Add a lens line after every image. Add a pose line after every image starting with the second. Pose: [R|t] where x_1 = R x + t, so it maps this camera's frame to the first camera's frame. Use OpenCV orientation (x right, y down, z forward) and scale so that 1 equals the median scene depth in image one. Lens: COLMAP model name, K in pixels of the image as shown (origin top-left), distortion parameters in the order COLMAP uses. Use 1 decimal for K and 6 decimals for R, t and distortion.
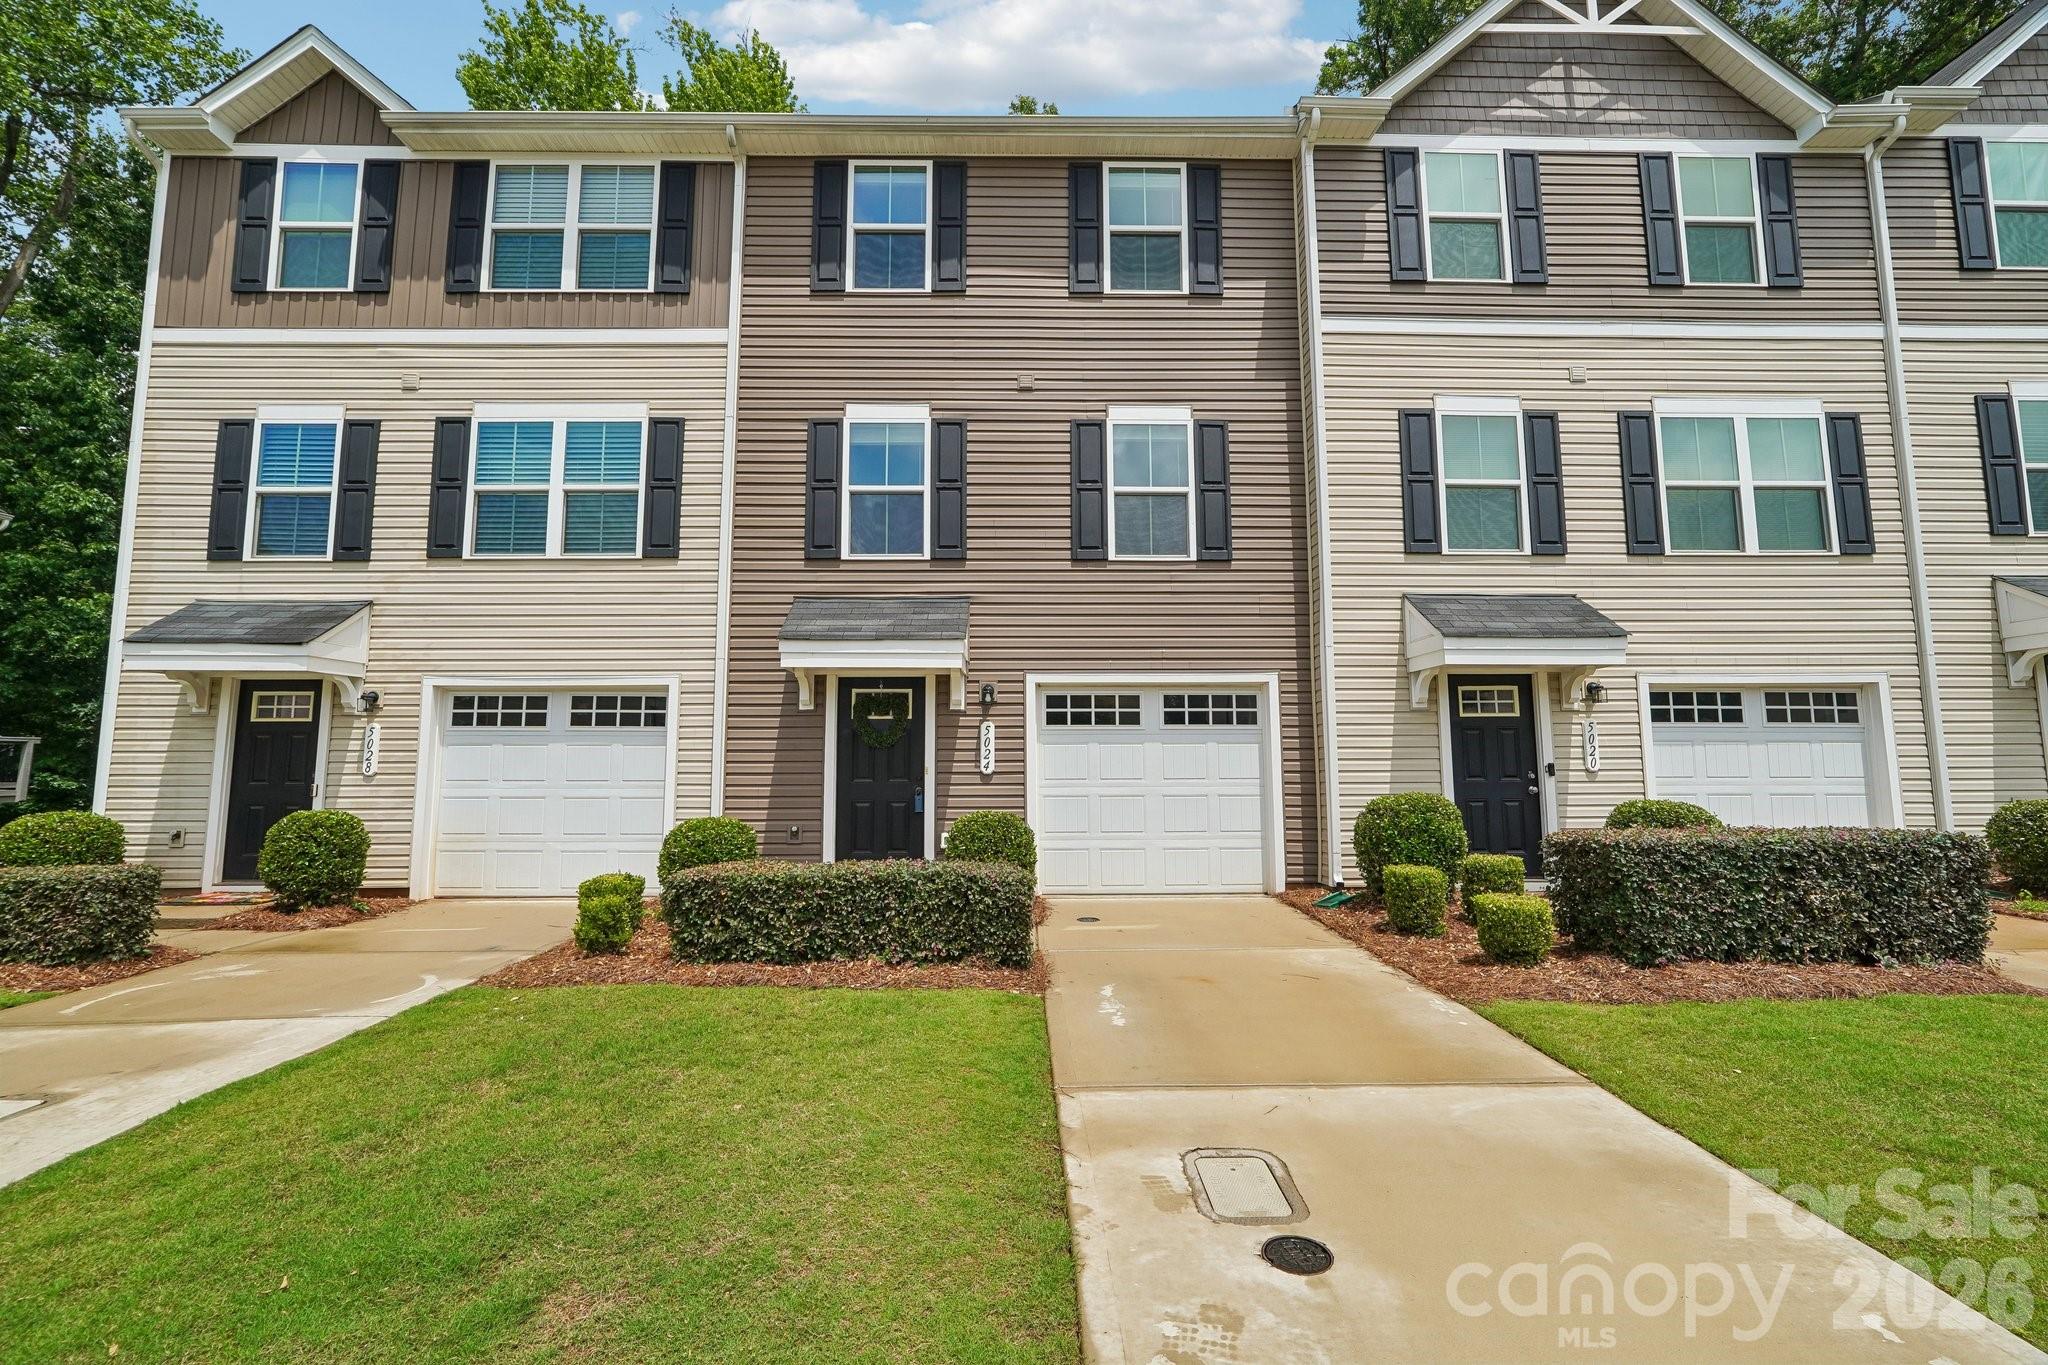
lens RADIAL K [[858.4, 0, 1021.2], [0, 858.4, 680.5], [0, 0, 1]] dist [-0.012765, 0.002073]
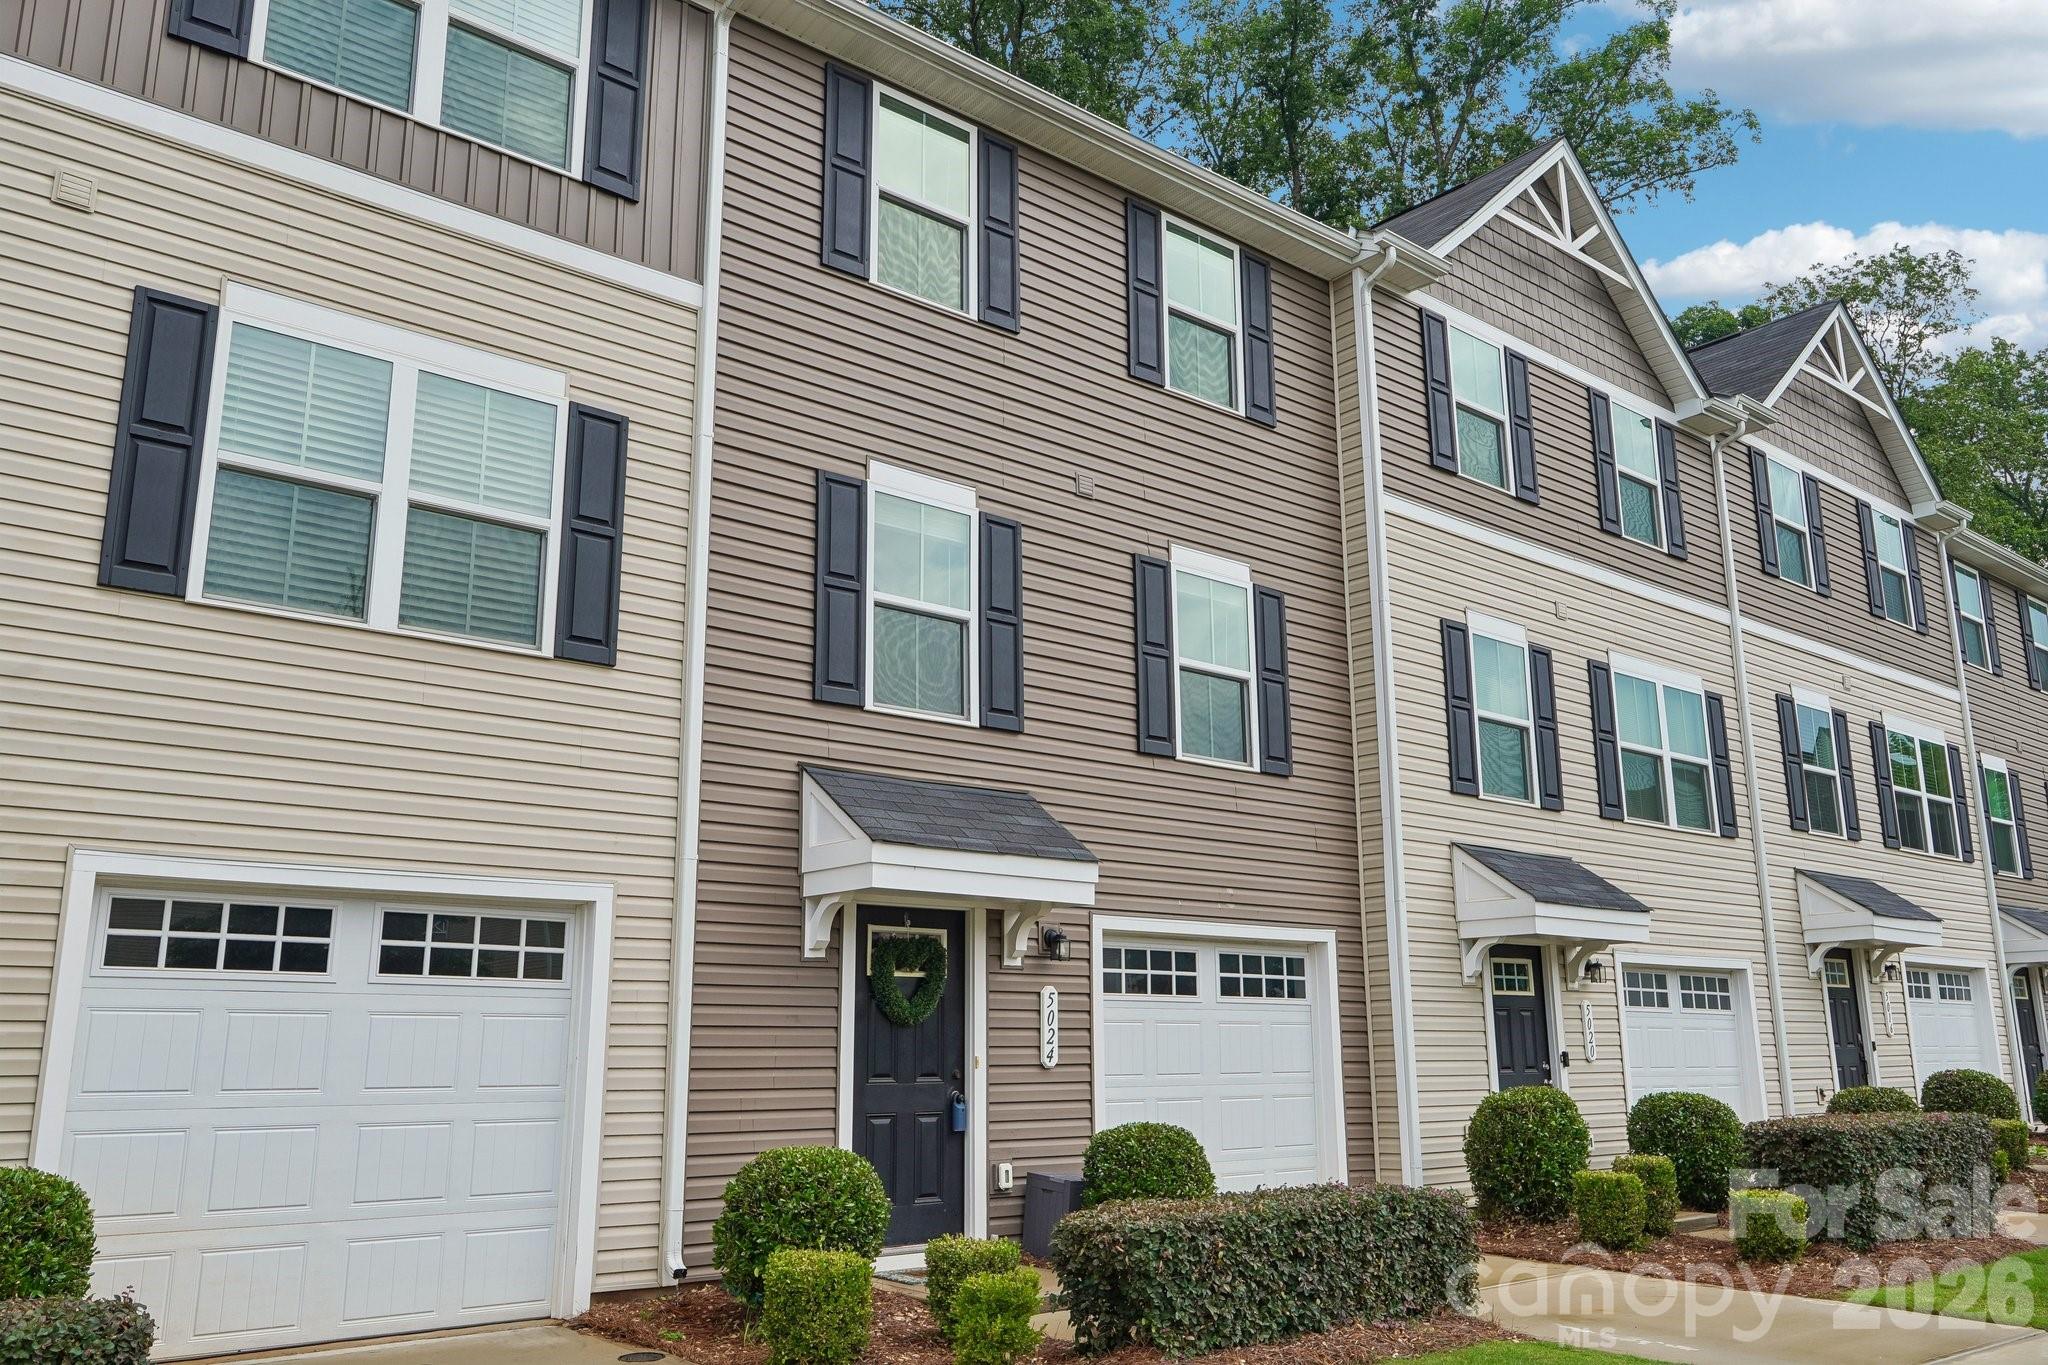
lens RADIAL K [[1627.4, 0, 1023.8], [0, 1627.4, 669.4], [0, 0, 1]] dist [0.002066, -0.007666]
pose [[0.773594, 0.144695, 0.616941, -0.838882], [-0.060327, 0.985976, -0.155603, 0.004272], [-0.630804, 0.083155, 0.771474, 0.033474]]
